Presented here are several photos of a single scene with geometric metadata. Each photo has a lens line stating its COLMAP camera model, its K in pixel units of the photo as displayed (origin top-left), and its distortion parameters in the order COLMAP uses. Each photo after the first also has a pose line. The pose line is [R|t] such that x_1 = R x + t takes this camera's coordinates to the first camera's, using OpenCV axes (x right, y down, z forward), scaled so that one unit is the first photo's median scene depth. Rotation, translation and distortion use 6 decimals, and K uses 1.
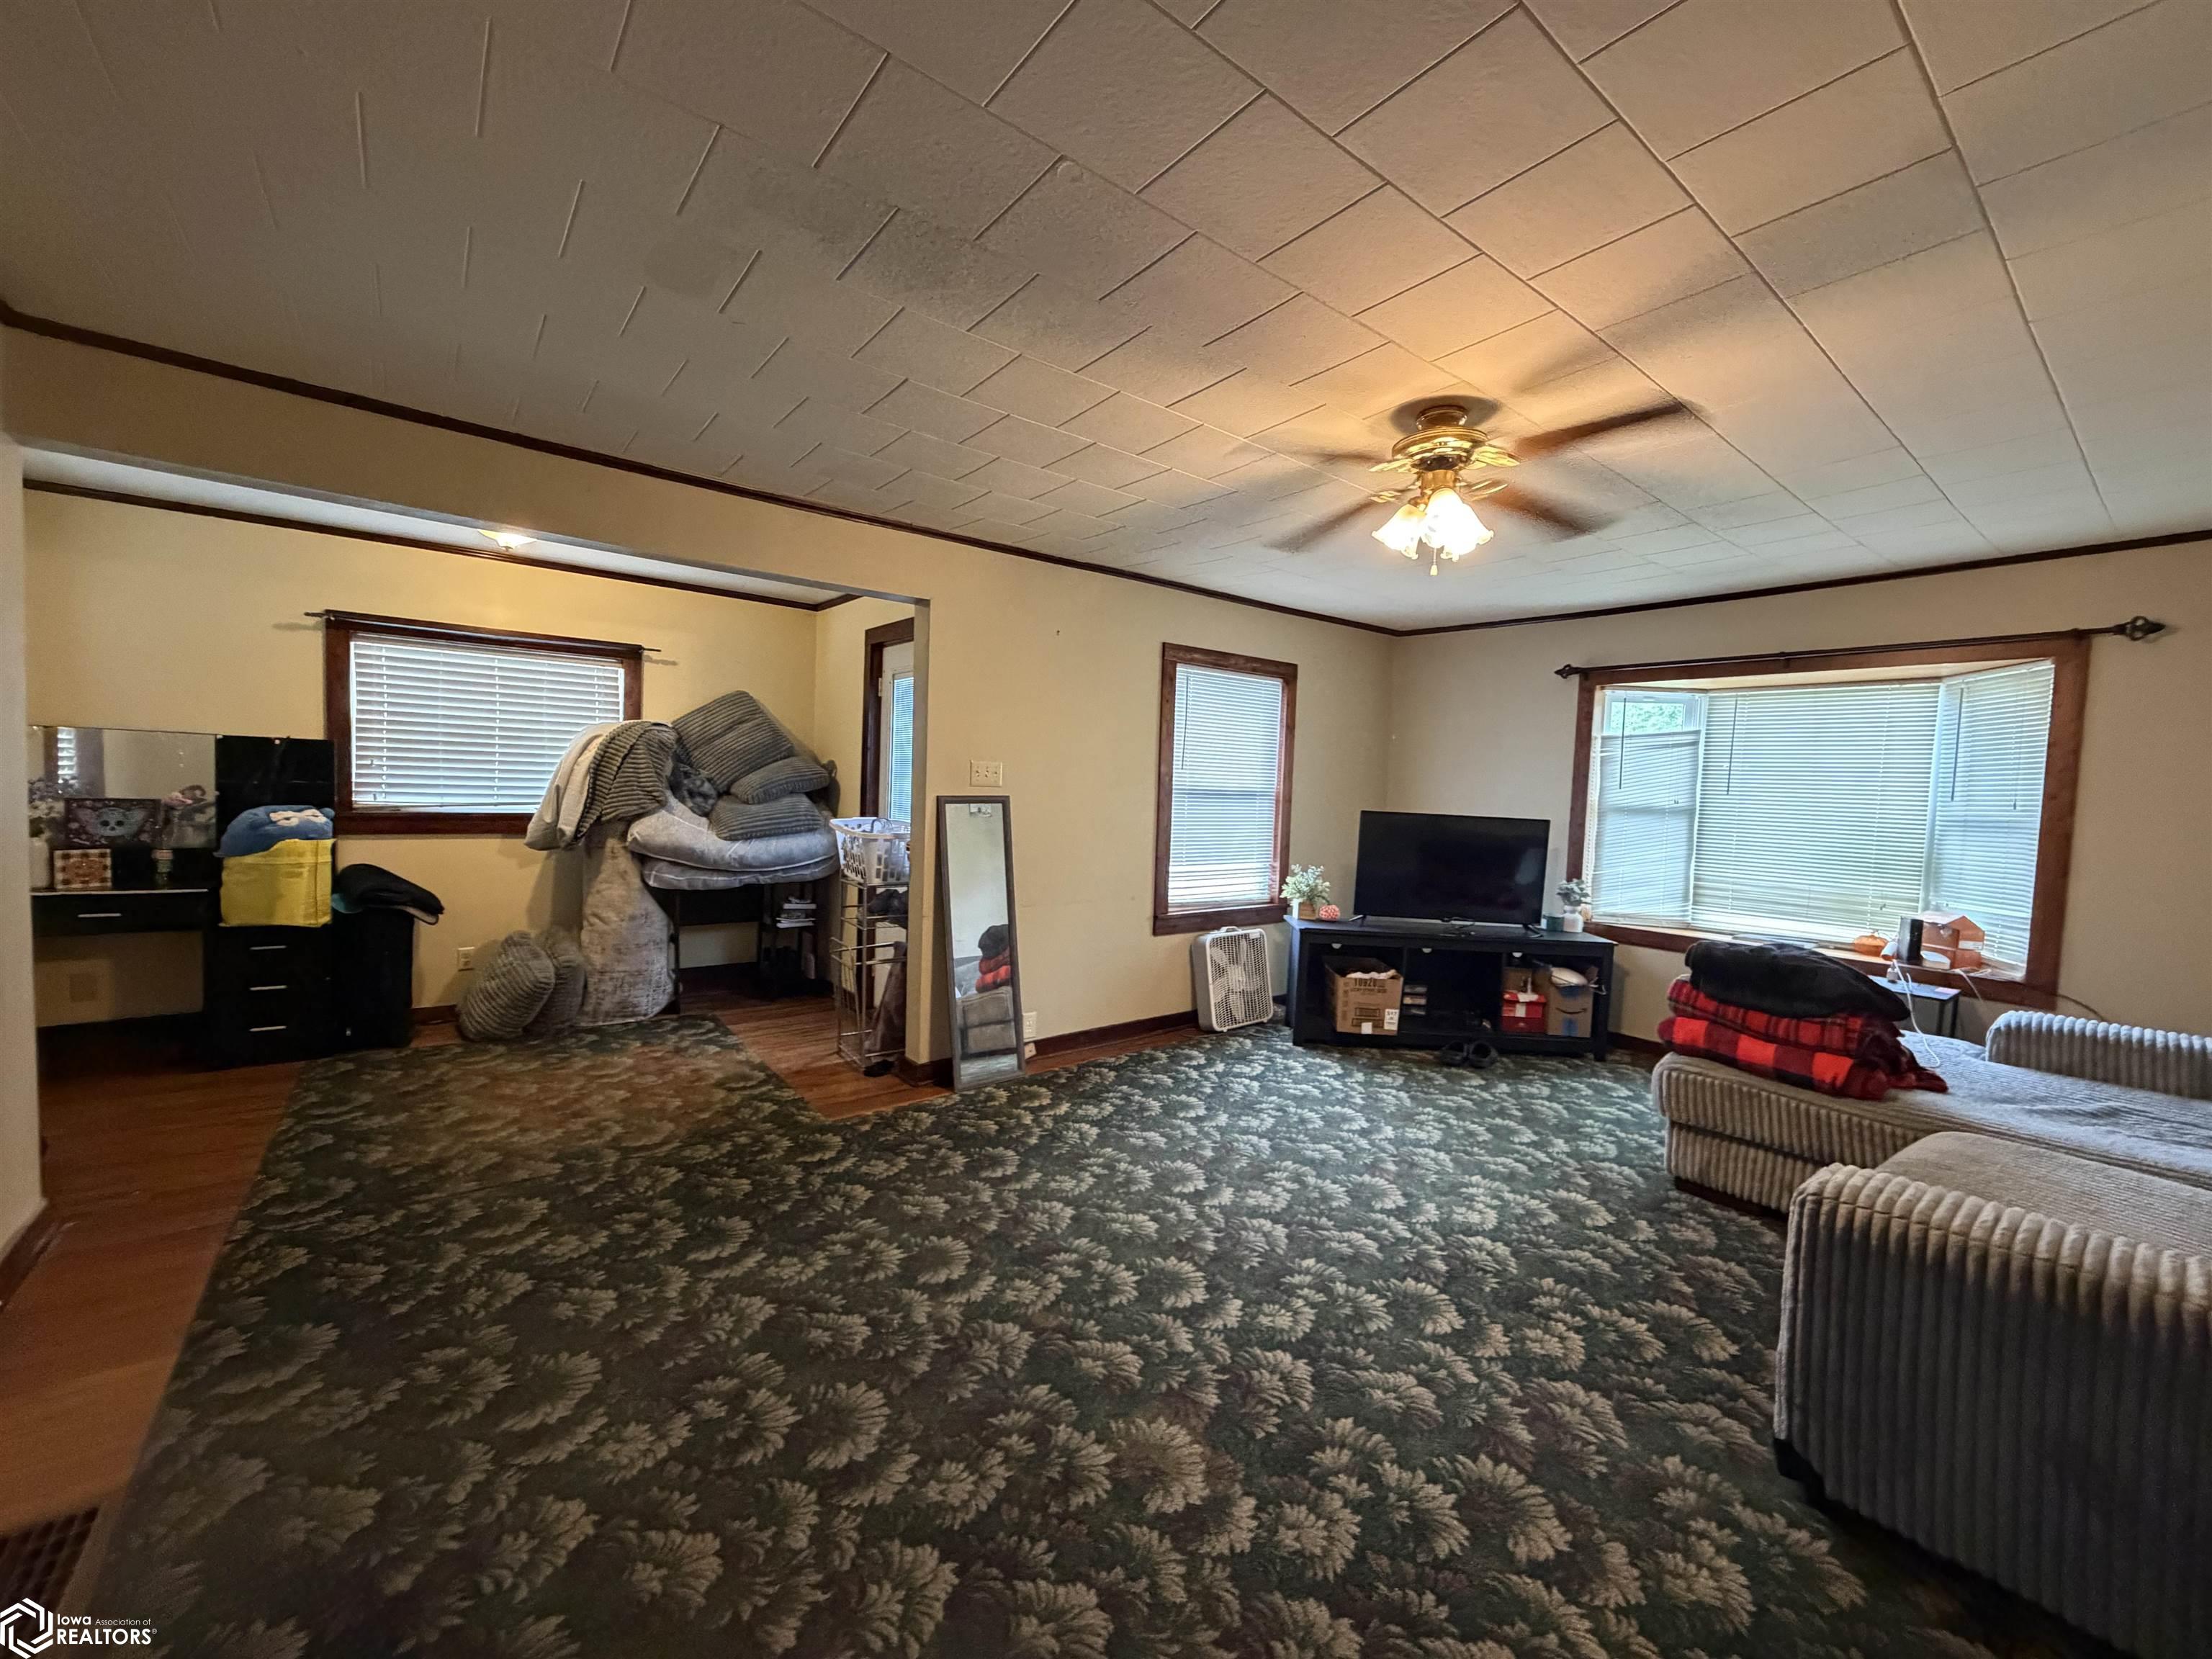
lens RADIAL K [[882.0, 0, 1106.0], [0, 882.0, 829.5], [0, 0, 1]] dist [-0.000557, -0.000061]
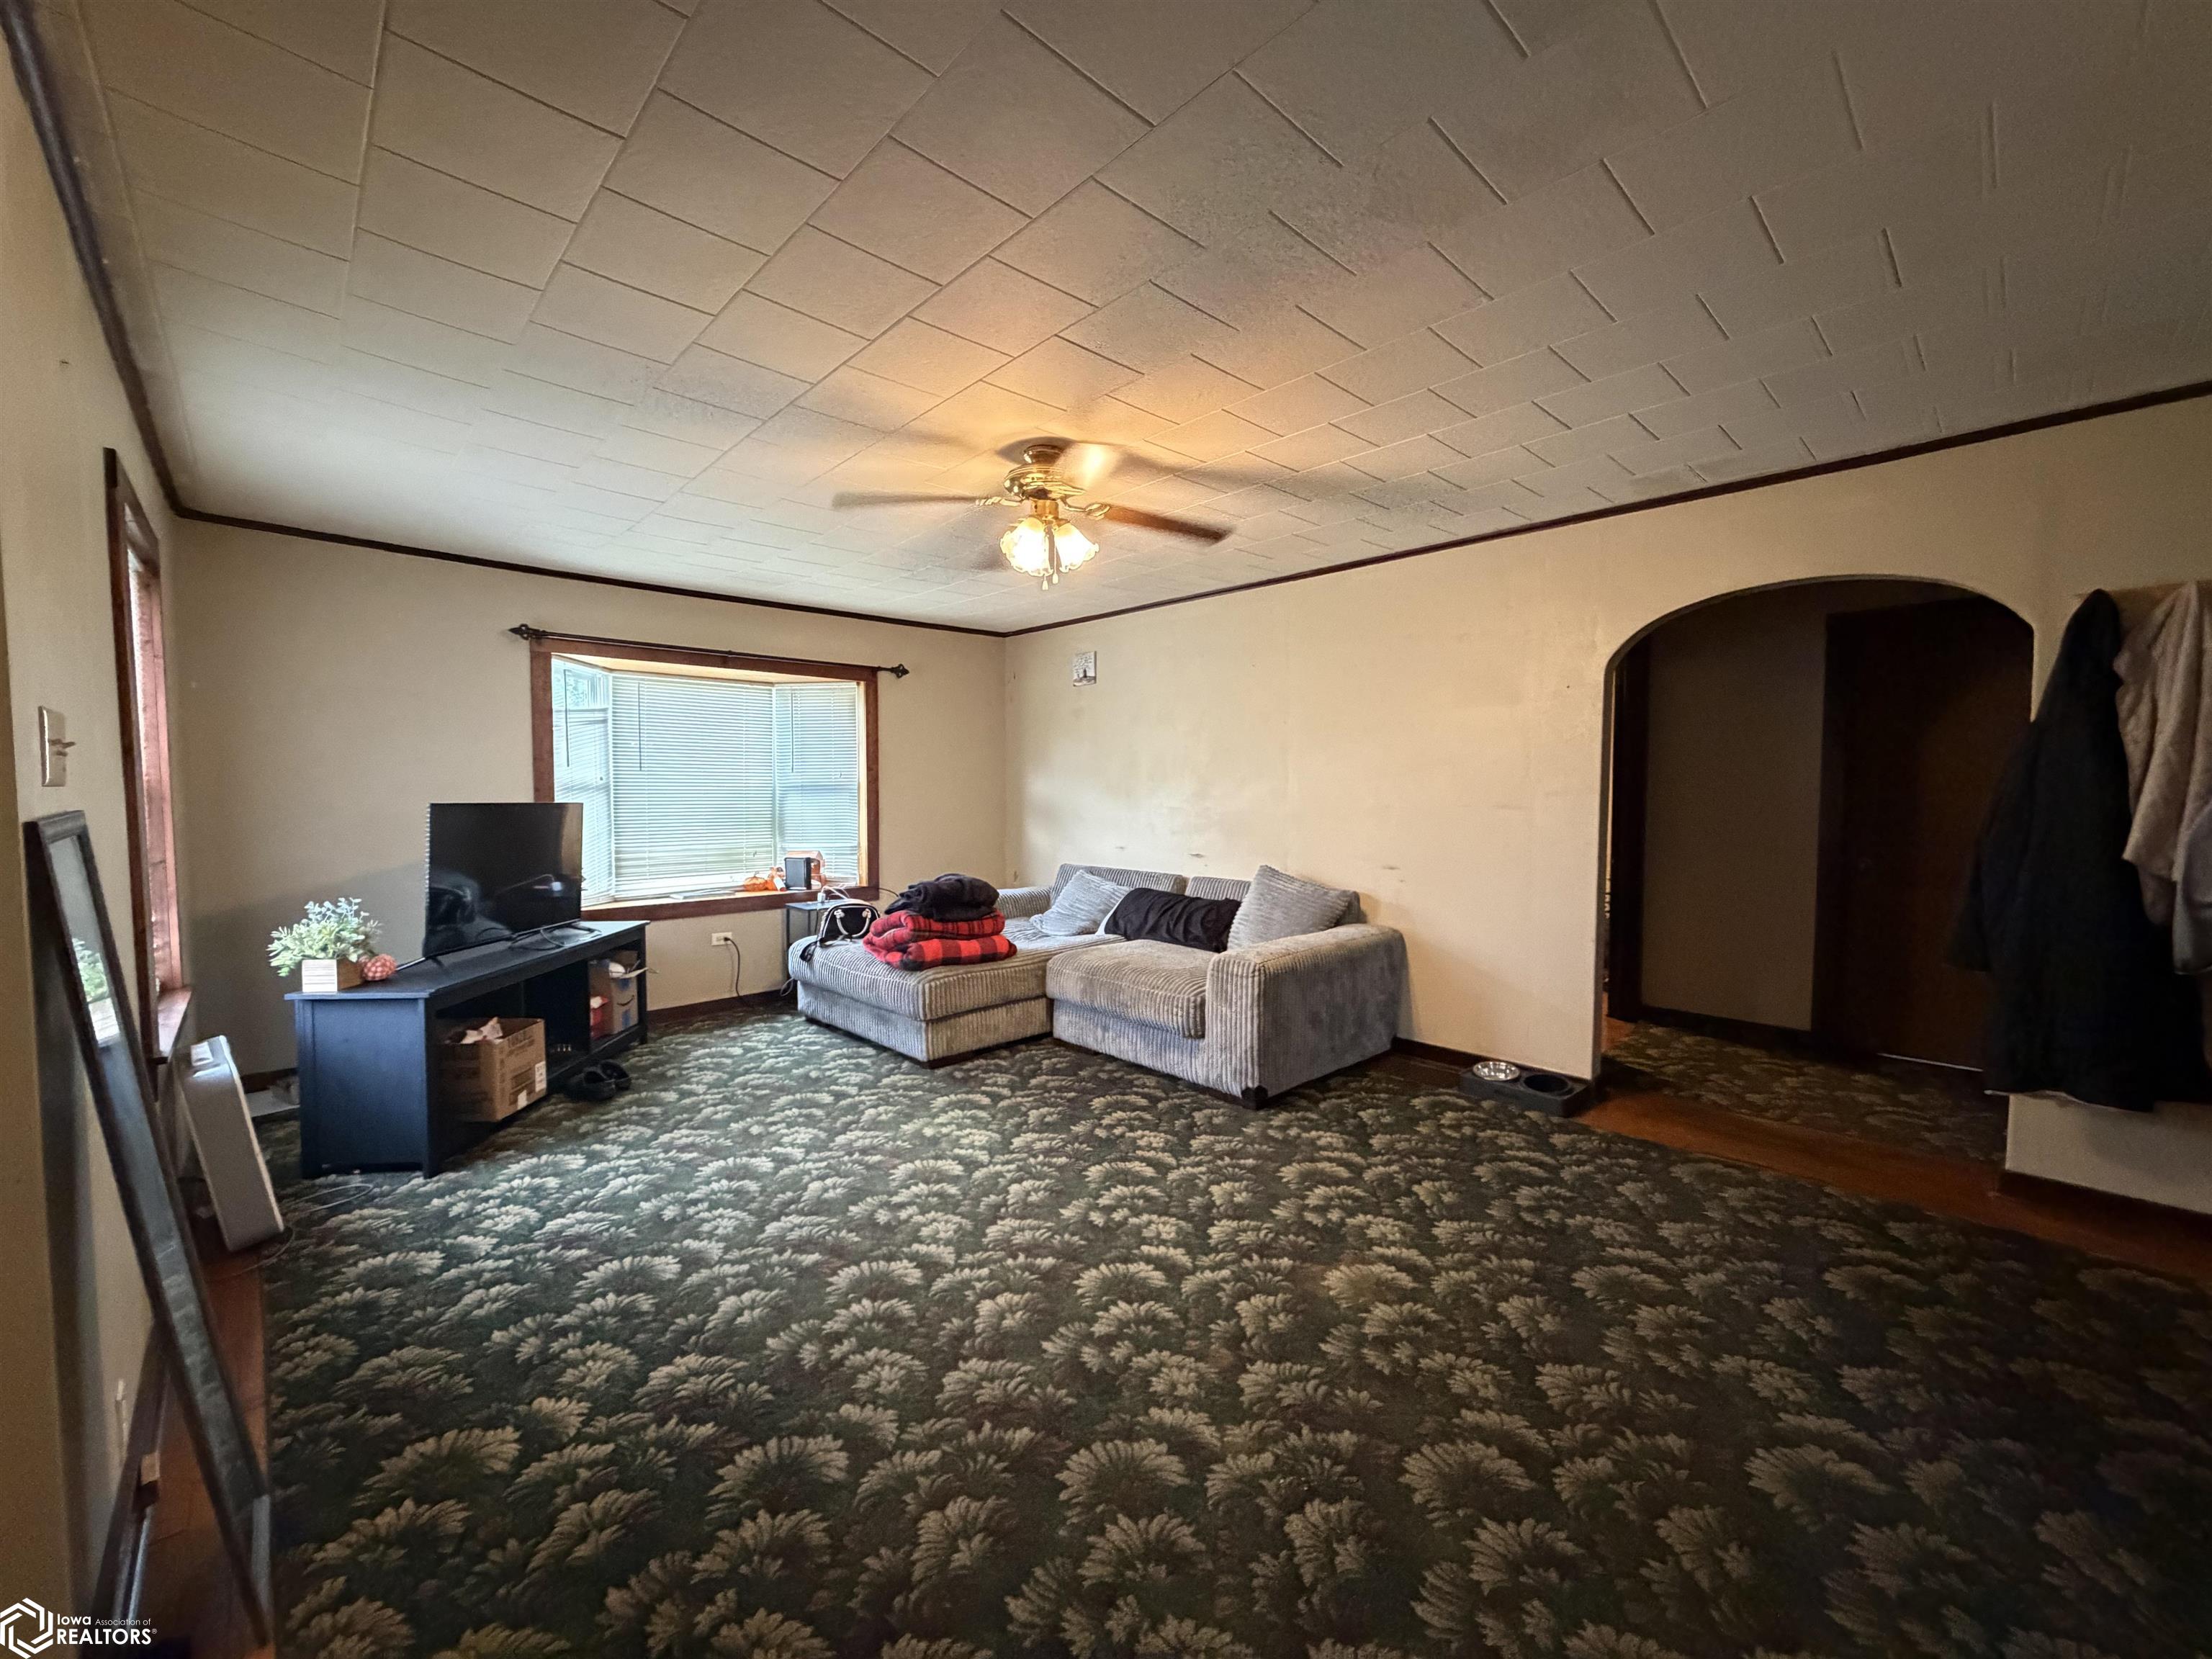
lens RADIAL K [[883.1, 0, 1105.7], [0, 883.1, 820.5], [0, 0, 1]] dist [0.000638, -0.000023]
pose [[-0.097802, -0.072908, 0.992532, -0.571347], [0.046877, 0.995868, 0.077772, -0.047686], [-0.994101, 0.054133, -0.093981, 0.723819]]
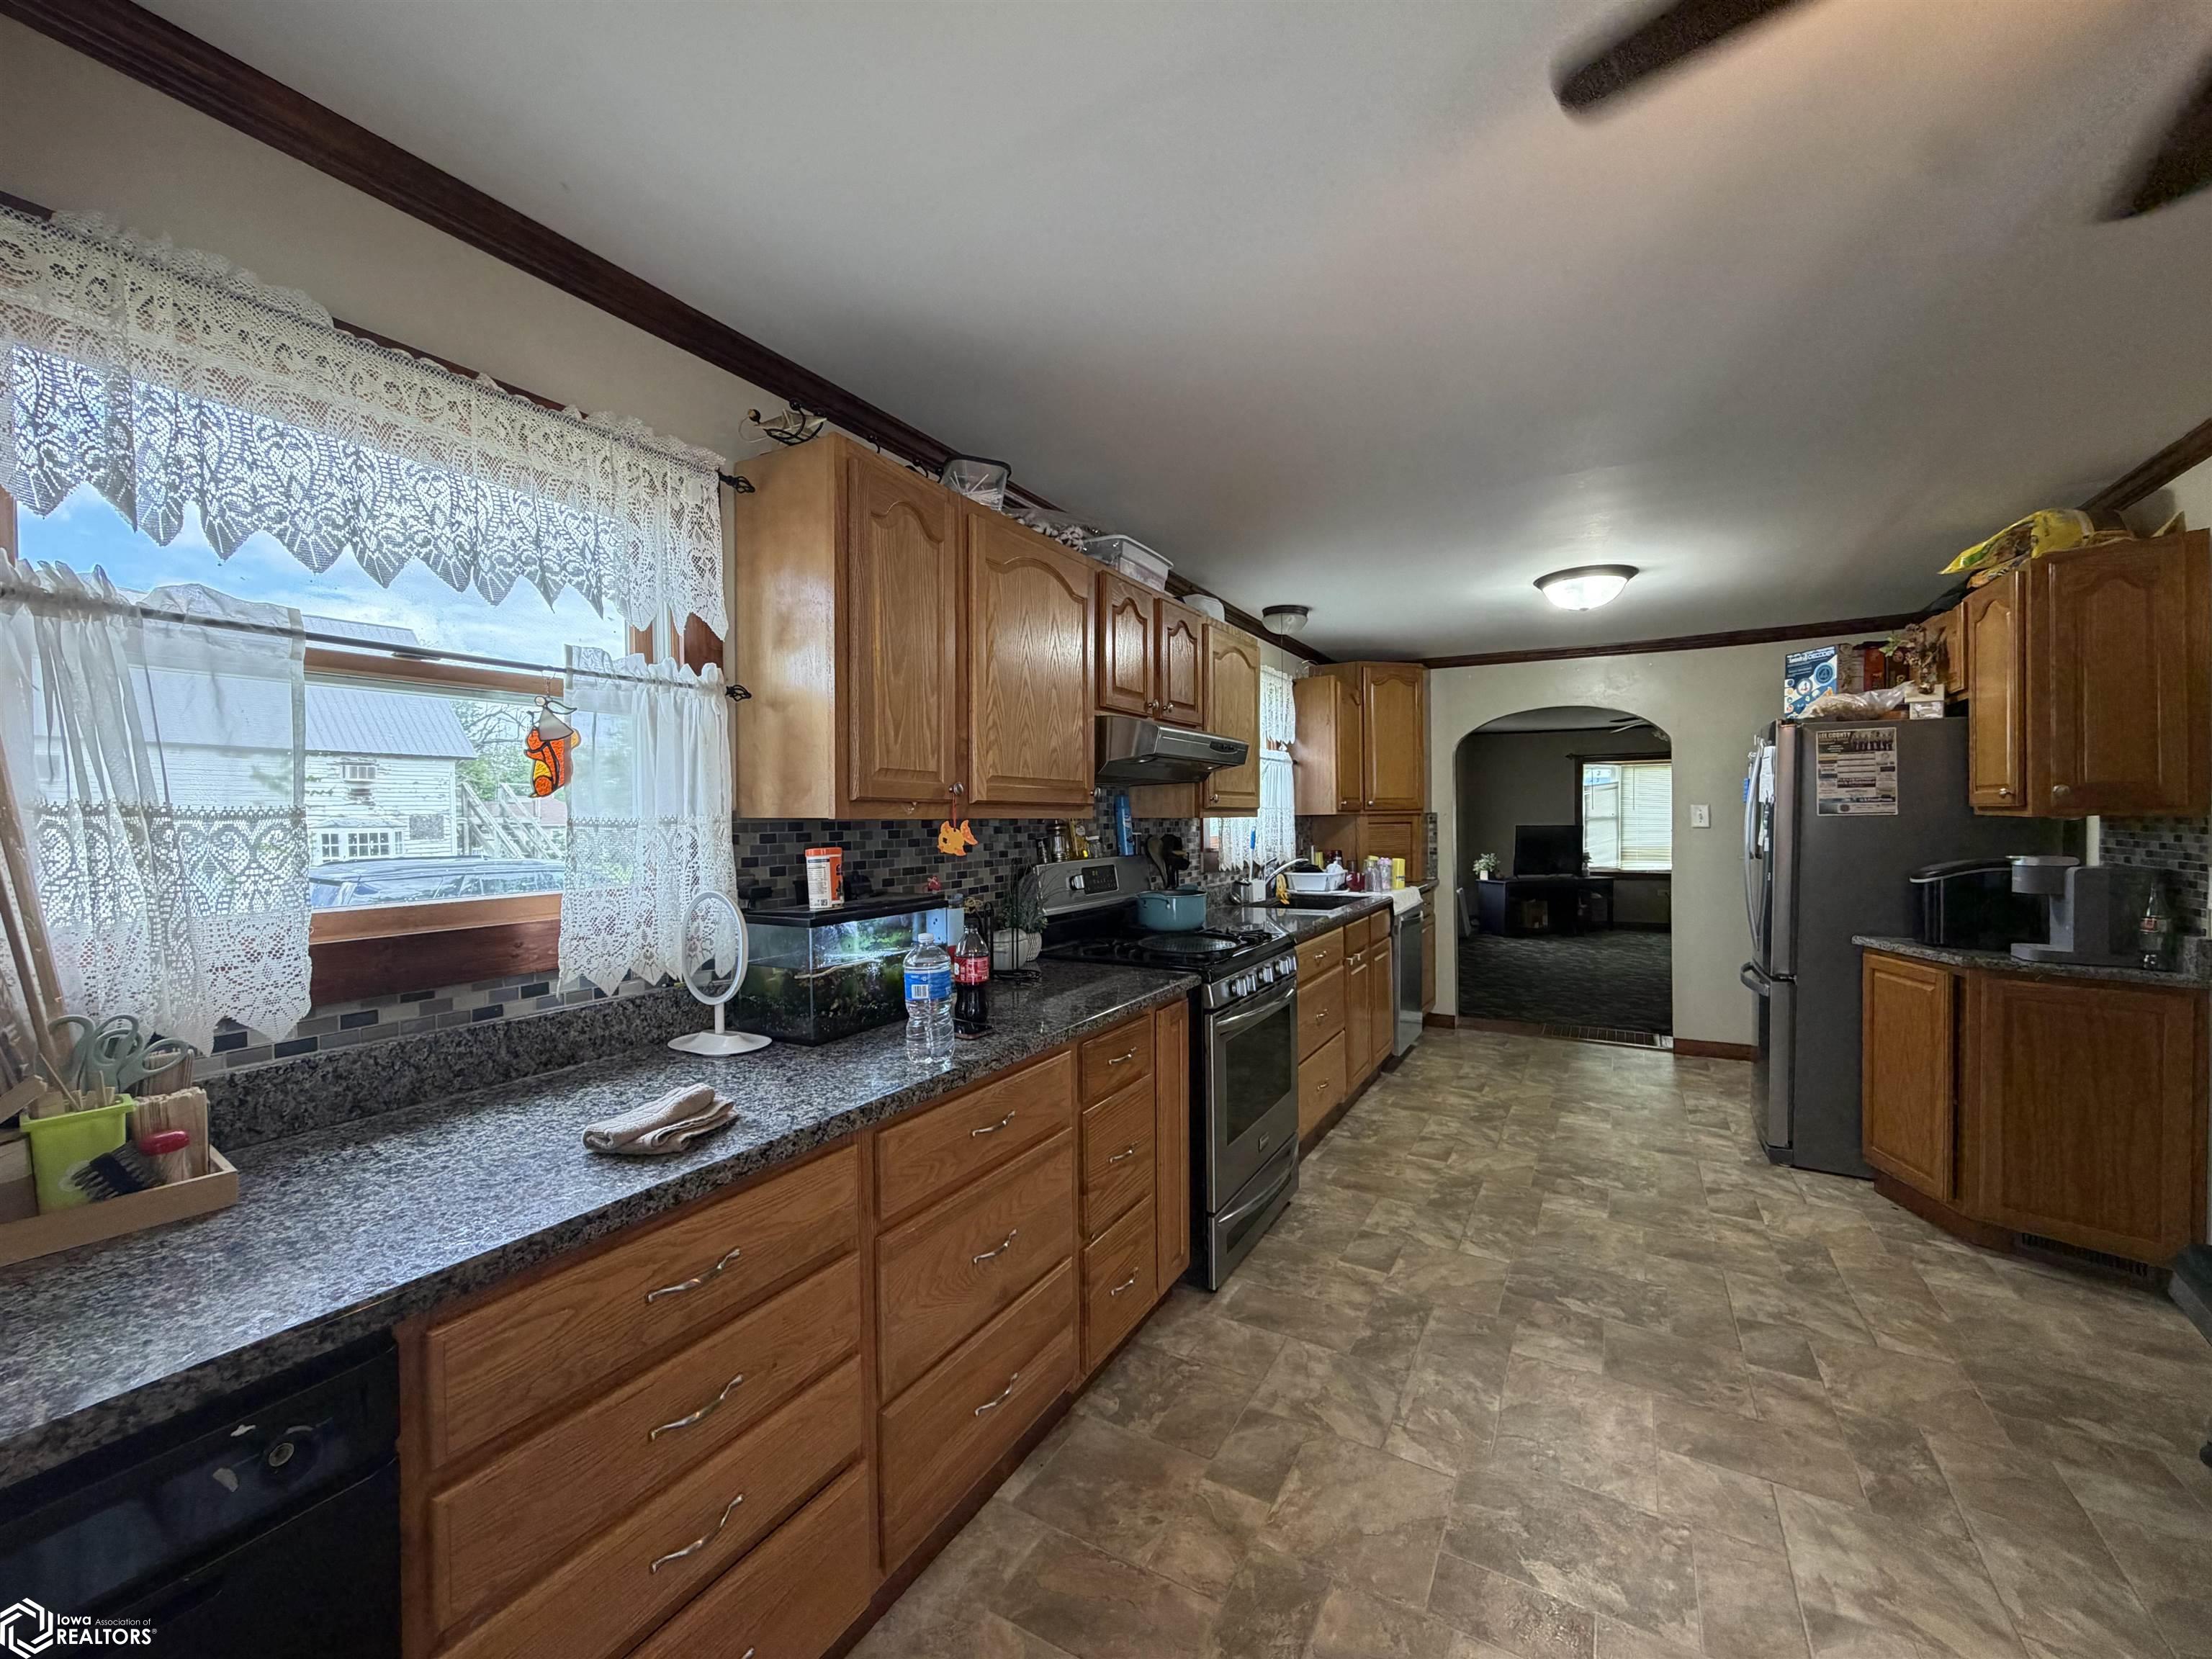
lens RADIAL K [[883.1, 0, 1105.7], [0, 883.1, 820.5], [0, 0, 1]] dist [0.000638, -0.000023]
pose [[0.925891, -0.046849, 0.374875, -1.833125], [0.059718, 0.997955, -0.022777, -0.053841], [-0.373041, 0.043476, 0.926796, -0.759230]]
